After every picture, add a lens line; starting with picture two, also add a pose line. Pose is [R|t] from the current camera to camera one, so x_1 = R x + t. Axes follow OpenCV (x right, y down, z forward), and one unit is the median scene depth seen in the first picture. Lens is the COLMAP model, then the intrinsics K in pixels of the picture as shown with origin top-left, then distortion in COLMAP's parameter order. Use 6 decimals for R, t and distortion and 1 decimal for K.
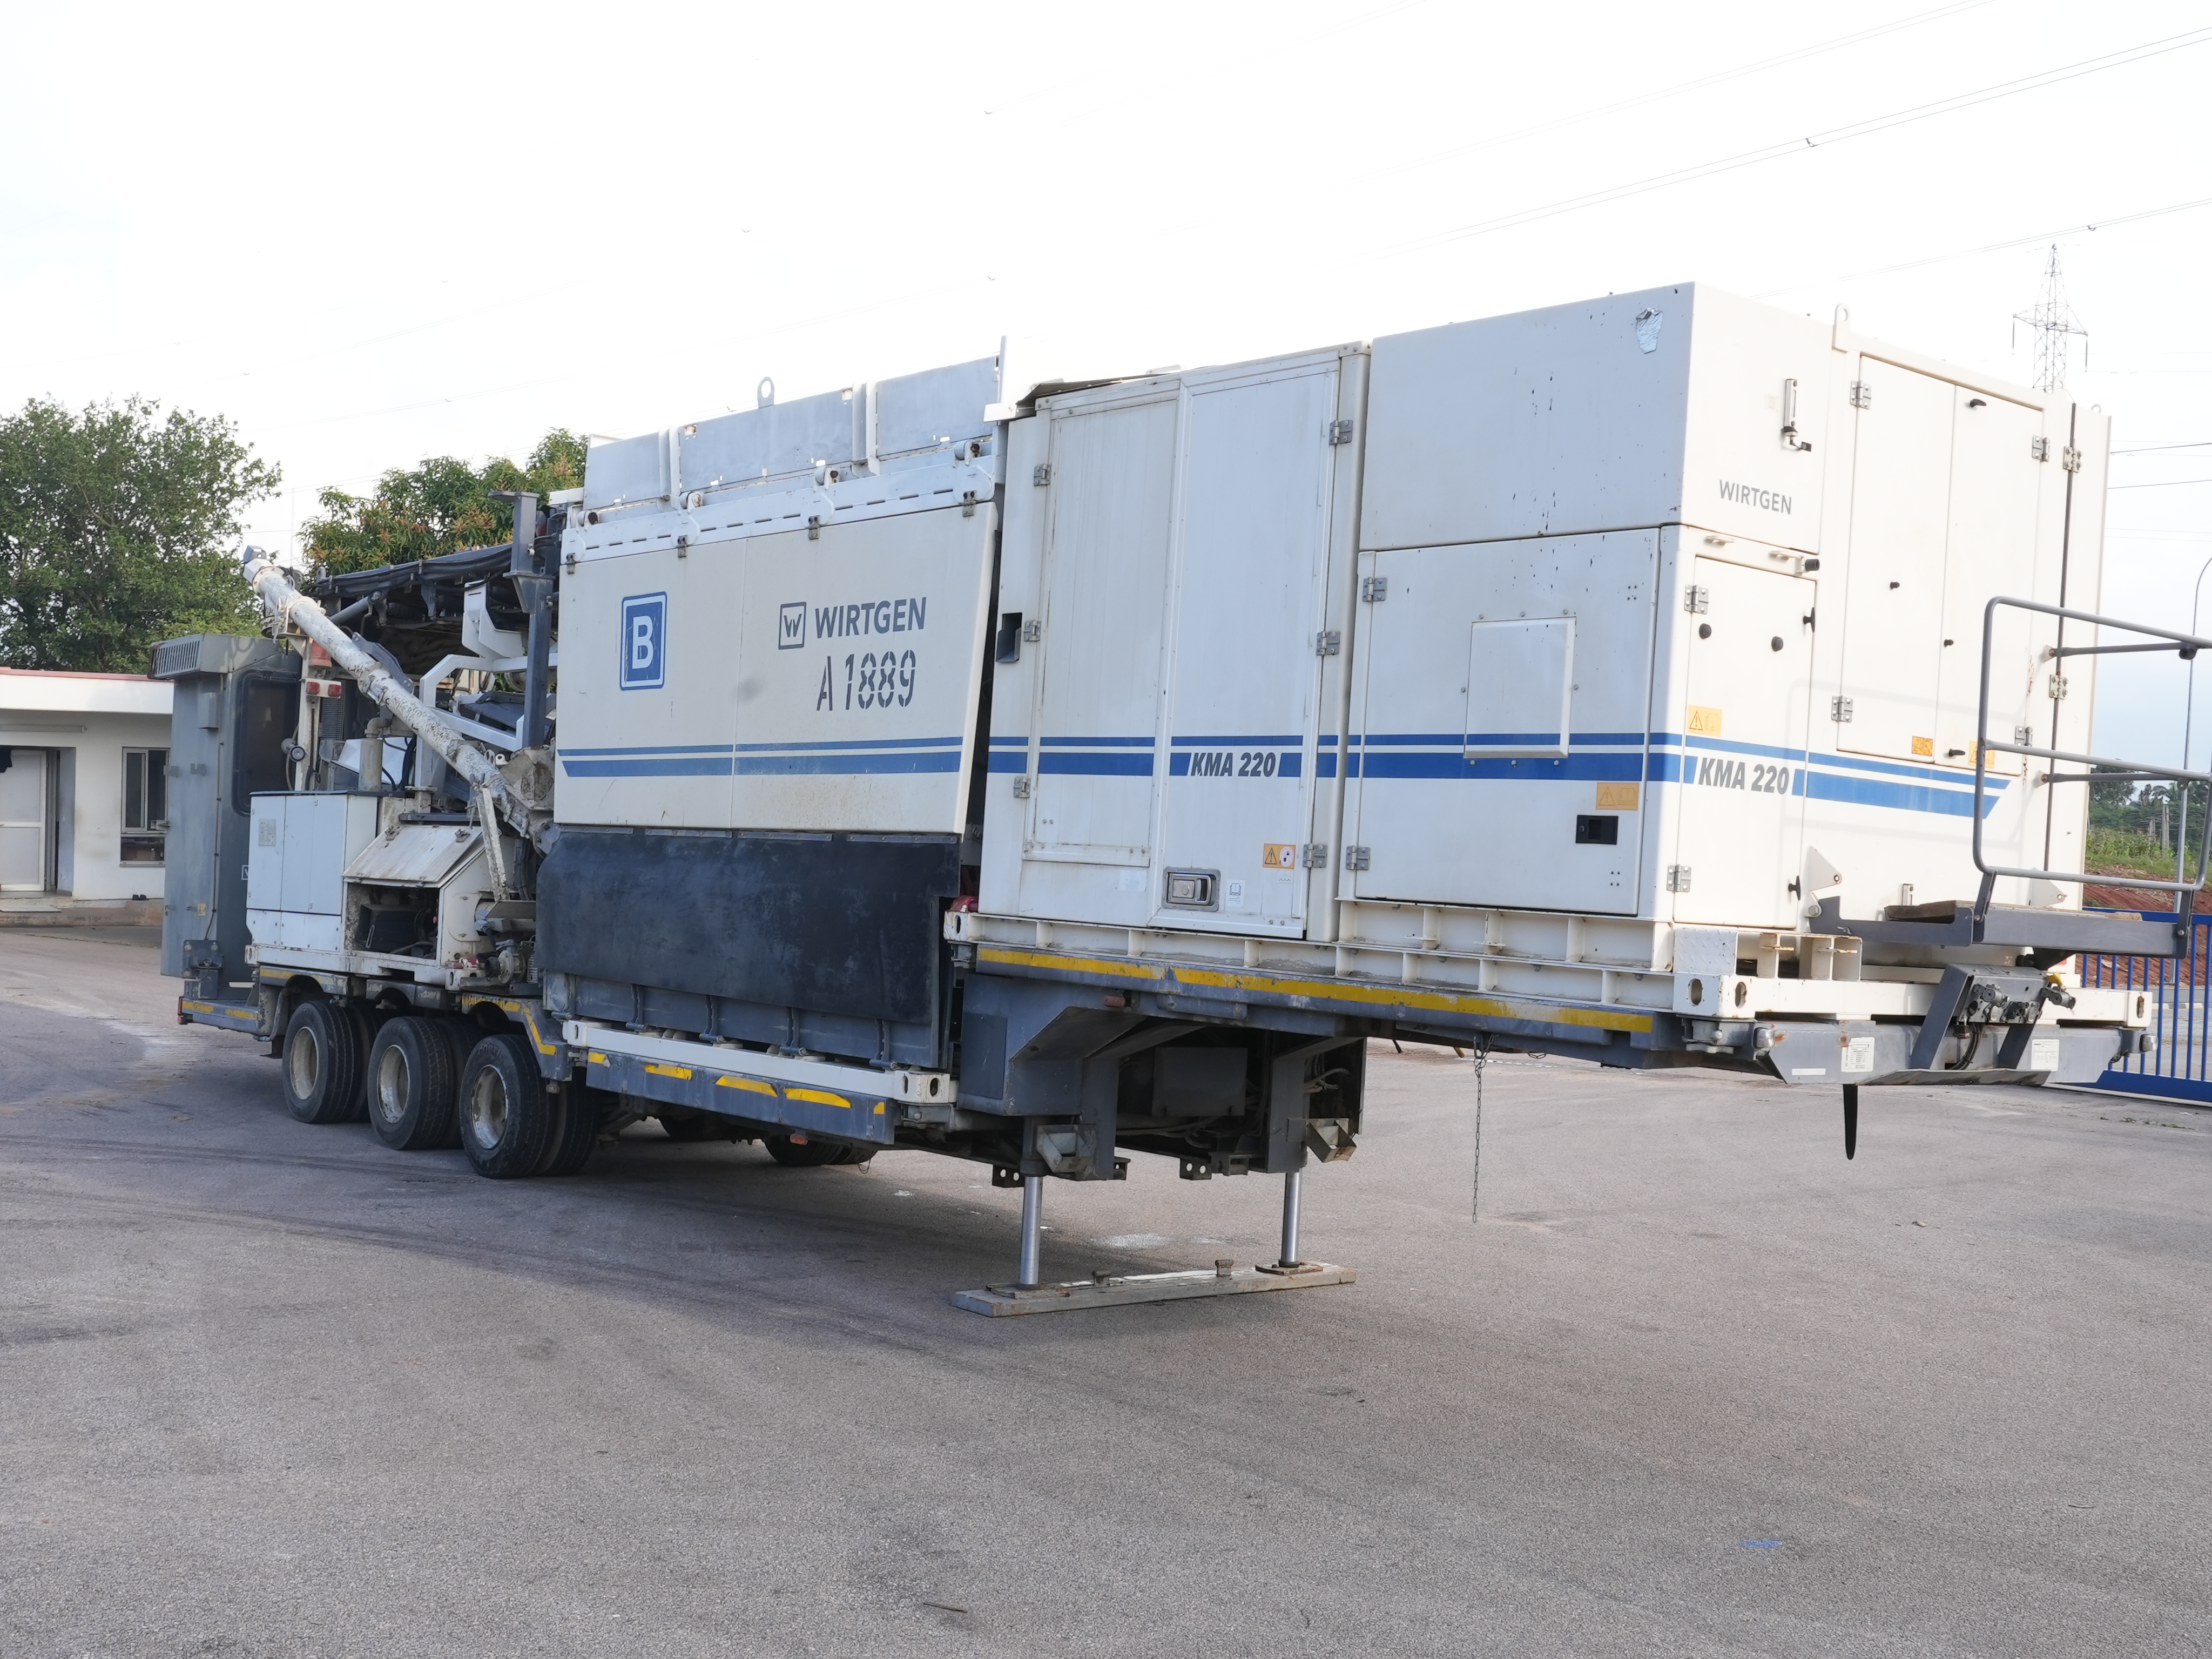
lens RADIAL K [[2499.3, 0, 1106.0], [0, 2499.3, 829.5], [0, 0, 1]] dist [-0.012752, 0.001201]
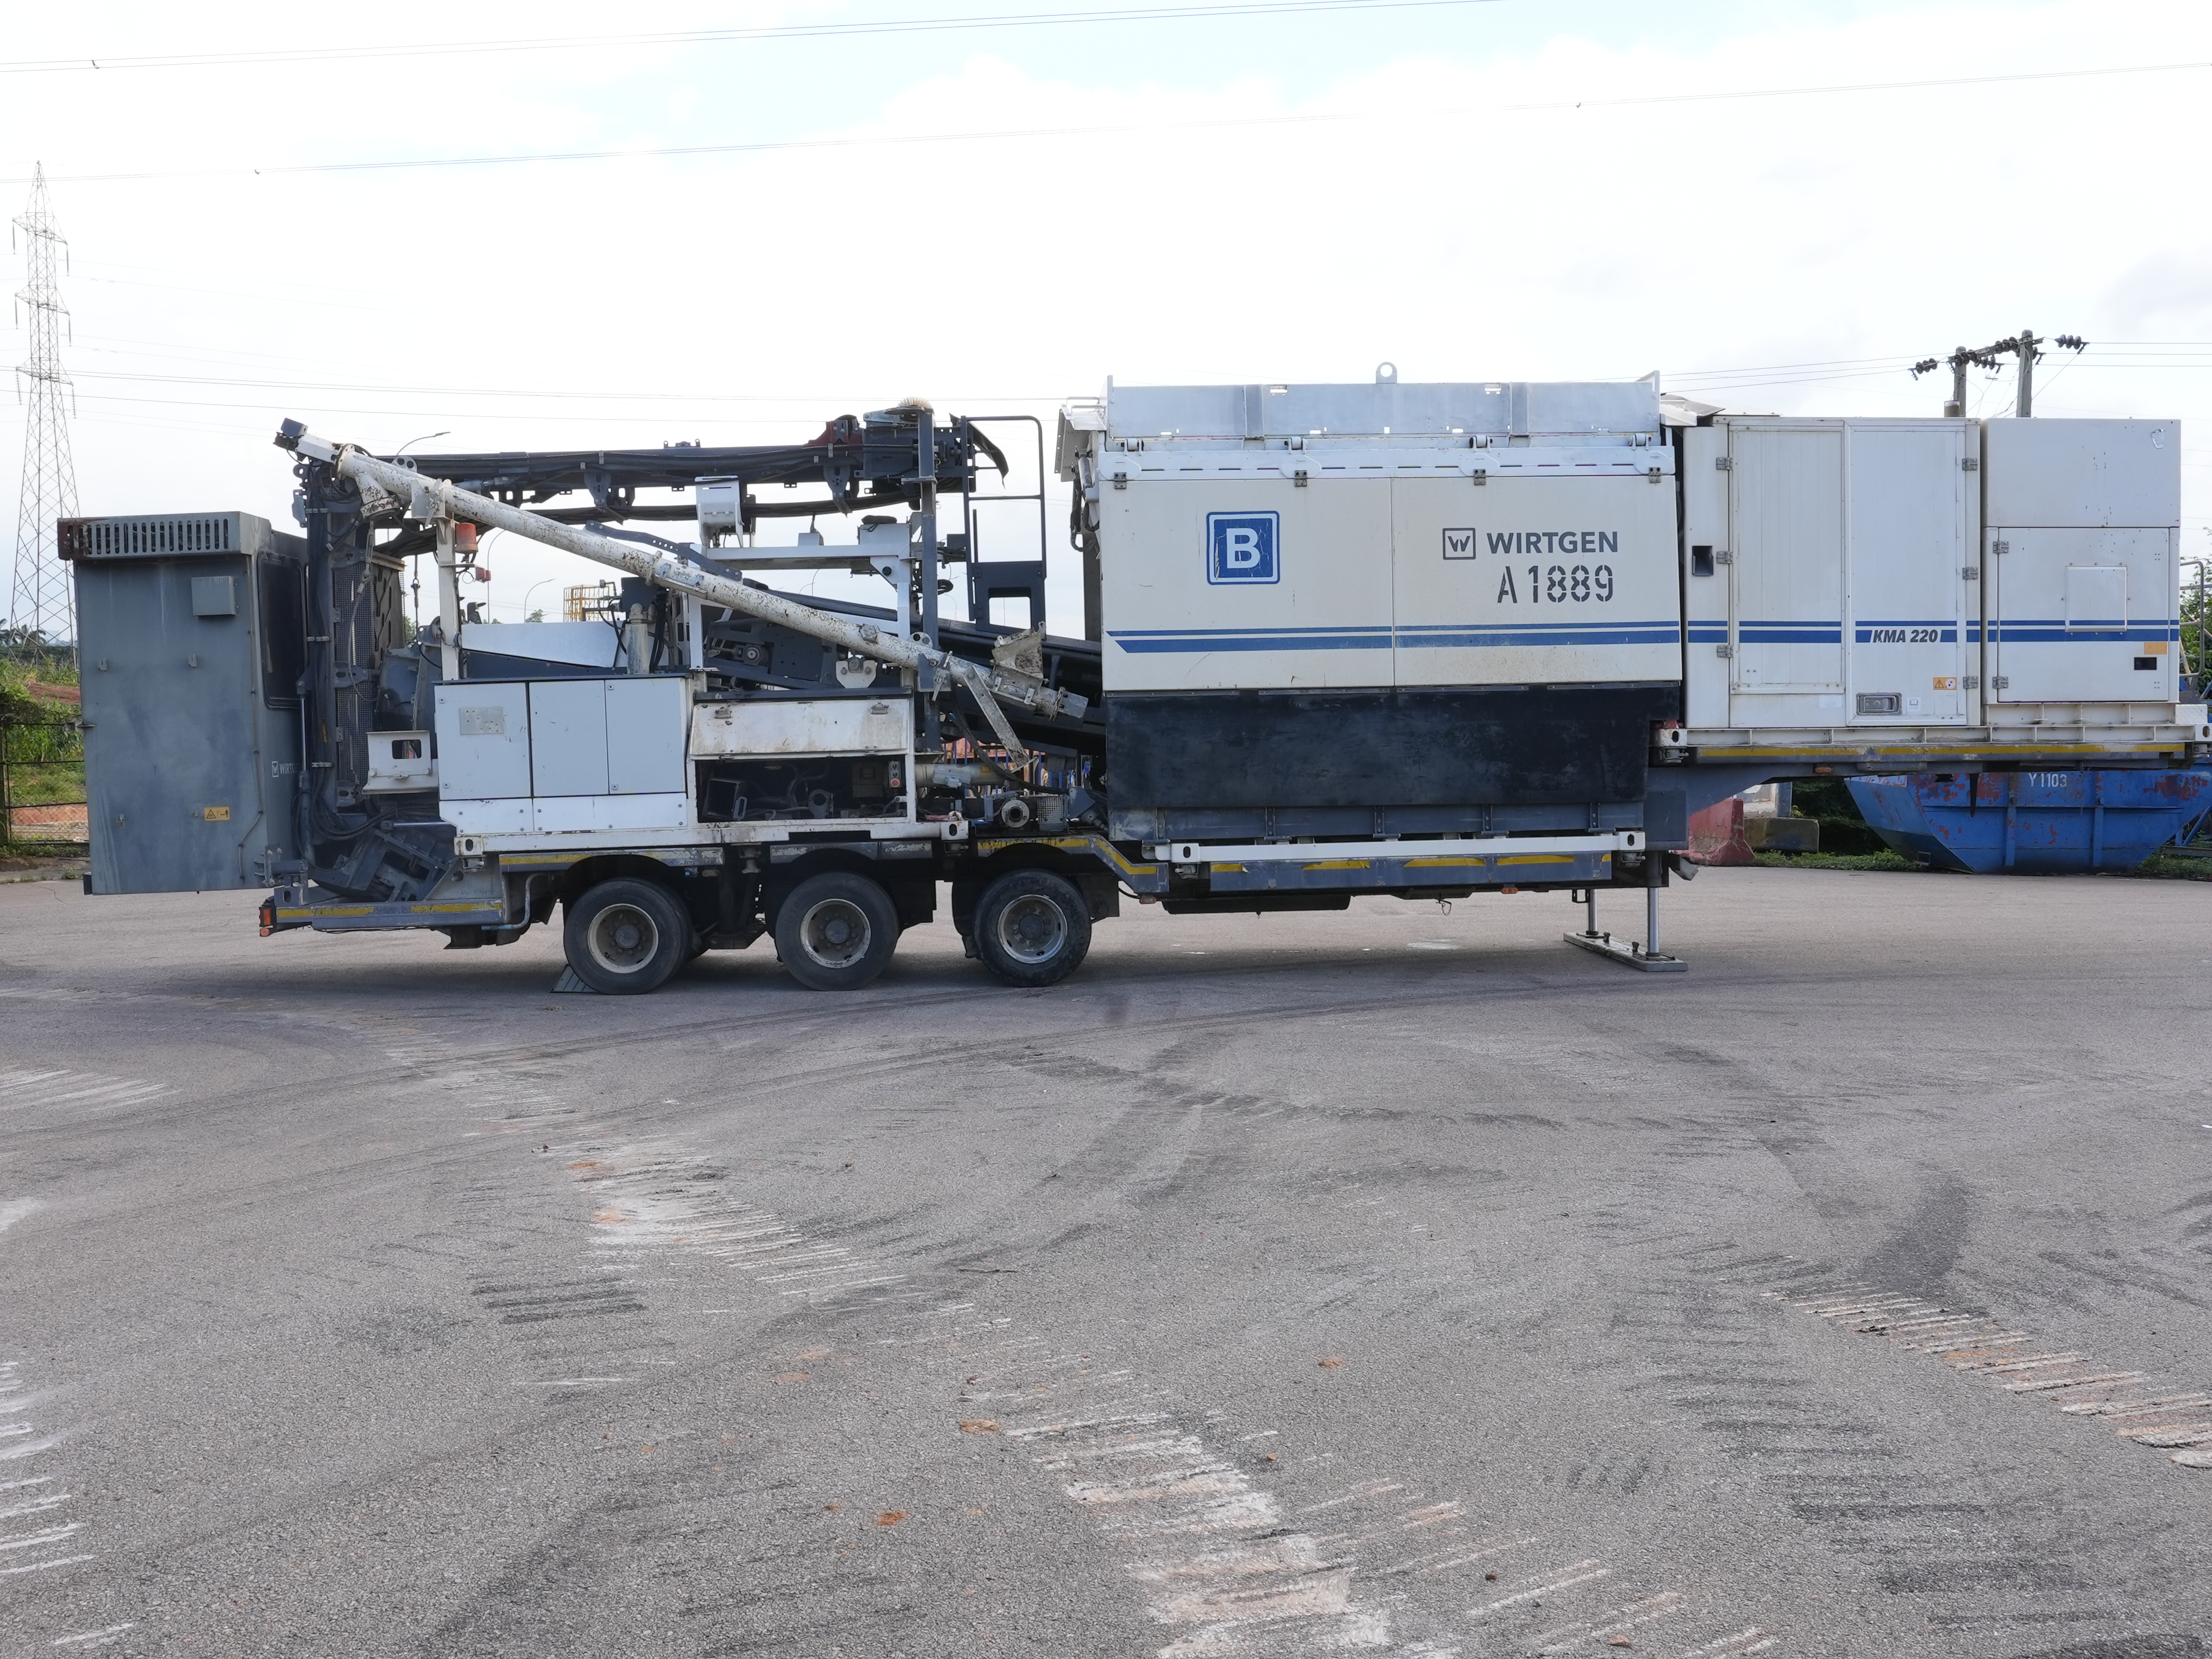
lens RADIAL K [[2042.7, 0, 1106.0], [0, 2042.7, 829.5], [0, 0, 1]] dist [-0.080100, 0.096123]
pose [[0.580749, -0.099822, 0.807939, -1.293851], [0.031330, 0.994459, 0.100346, -0.044334], [-0.813479, -0.032963, 0.580659, 0.507282]]
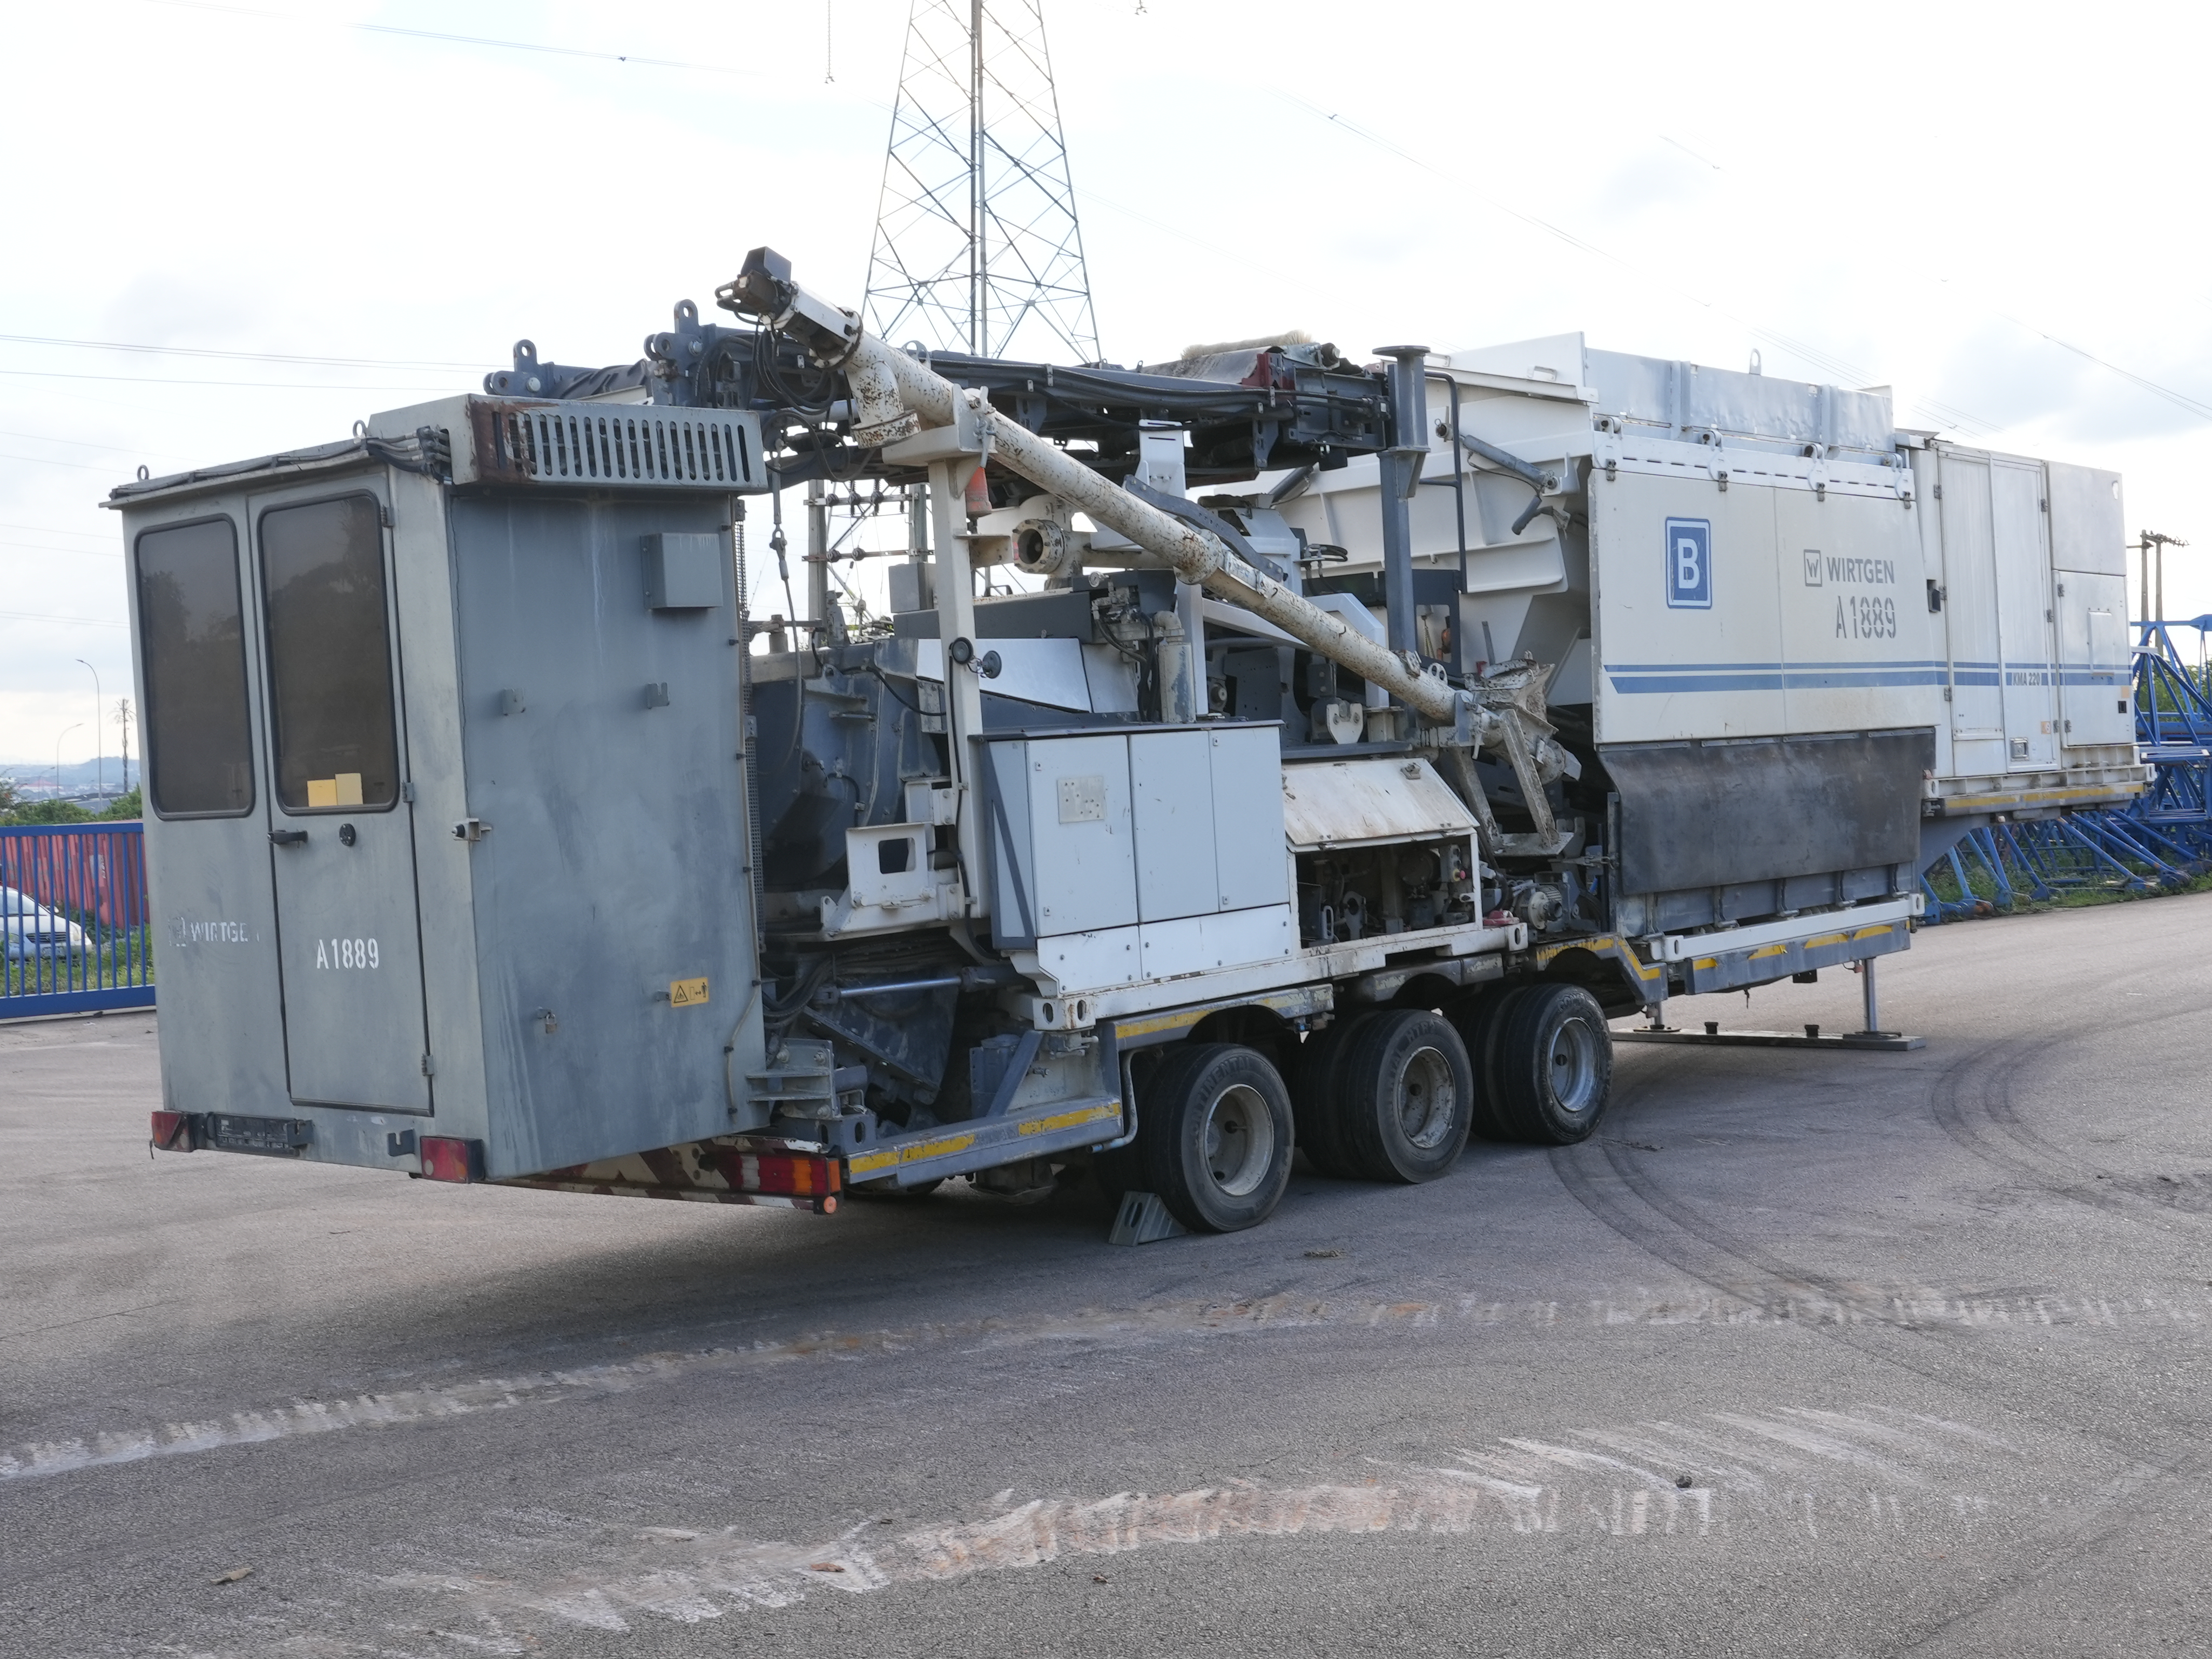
lens RADIAL K [[2664.6, 0, 1106.0], [0, 2664.6, 829.5], [0, 0, 1]] dist [-0.011238, 0.010260]
pose [[-0.185507, -0.060259, 0.980794, -1.455949], [0.023415, 0.997563, 0.065718, -0.050215], [-0.982364, 0.035157, -0.183644, 1.697303]]
